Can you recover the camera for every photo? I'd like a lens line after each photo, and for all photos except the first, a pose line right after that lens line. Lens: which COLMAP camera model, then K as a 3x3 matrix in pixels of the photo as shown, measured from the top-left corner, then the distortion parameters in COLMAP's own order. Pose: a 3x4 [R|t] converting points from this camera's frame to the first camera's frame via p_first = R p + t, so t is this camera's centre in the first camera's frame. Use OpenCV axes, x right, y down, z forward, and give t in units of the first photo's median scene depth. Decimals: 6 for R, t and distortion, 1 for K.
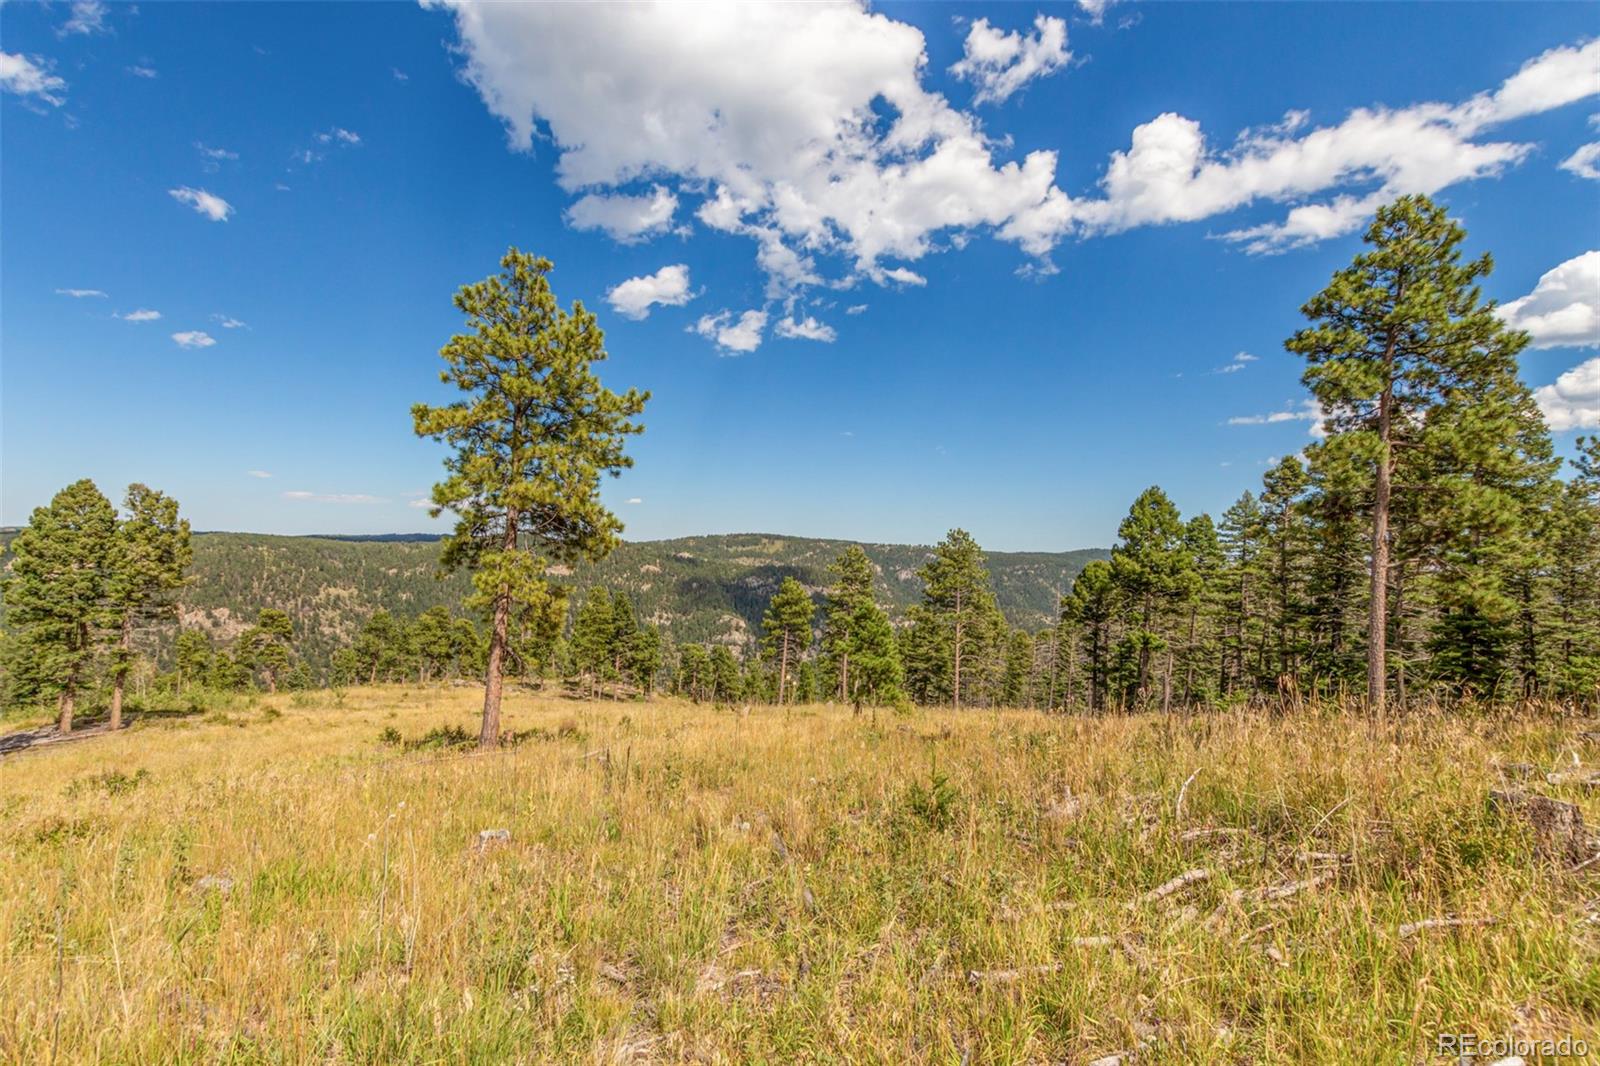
lens RADIAL K [[711.1, 0, 798.8], [0, 711.1, 538.5], [0, 0, 1]] dist [-0.015330, -0.001445]
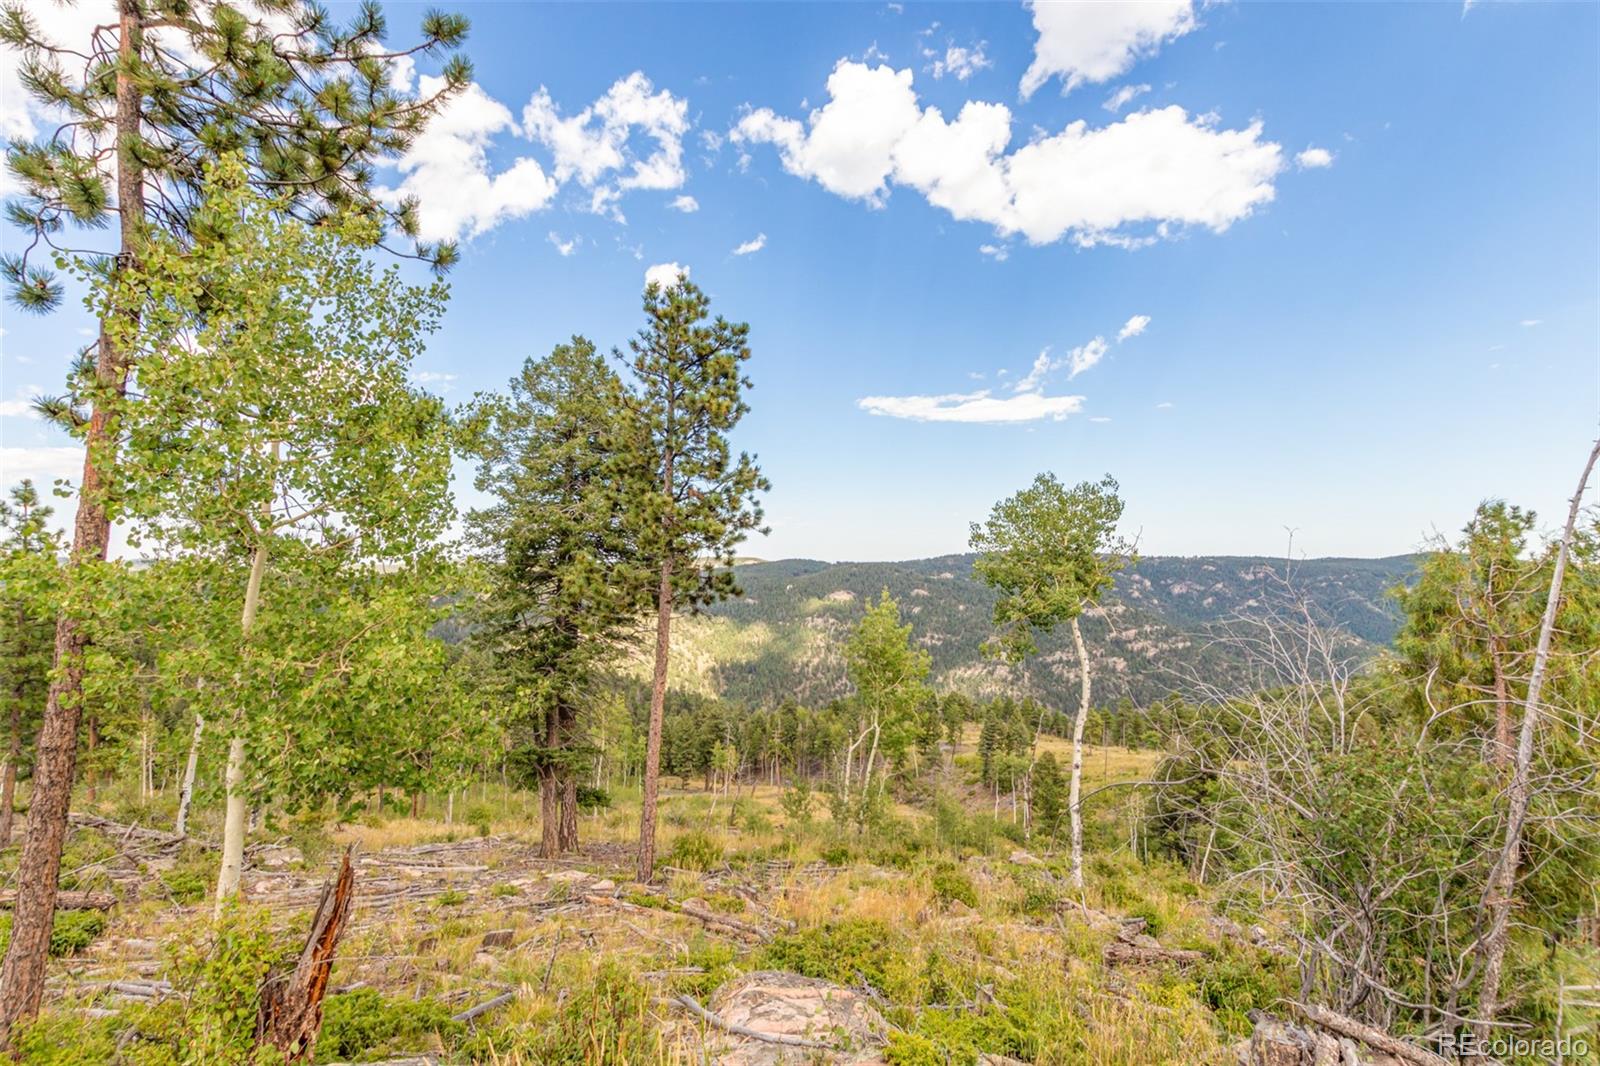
lens RADIAL K [[711.1, 0, 801.8], [0, 711.1, 537.4], [0, 0, 1]] dist [-0.015330, -0.001445]
pose [[0.941542, -0.036939, -0.334864, -0.008630], [0.031566, 0.999271, -0.021476, -0.025327], [0.335413, 0.009651, 0.942022, -0.101608]]
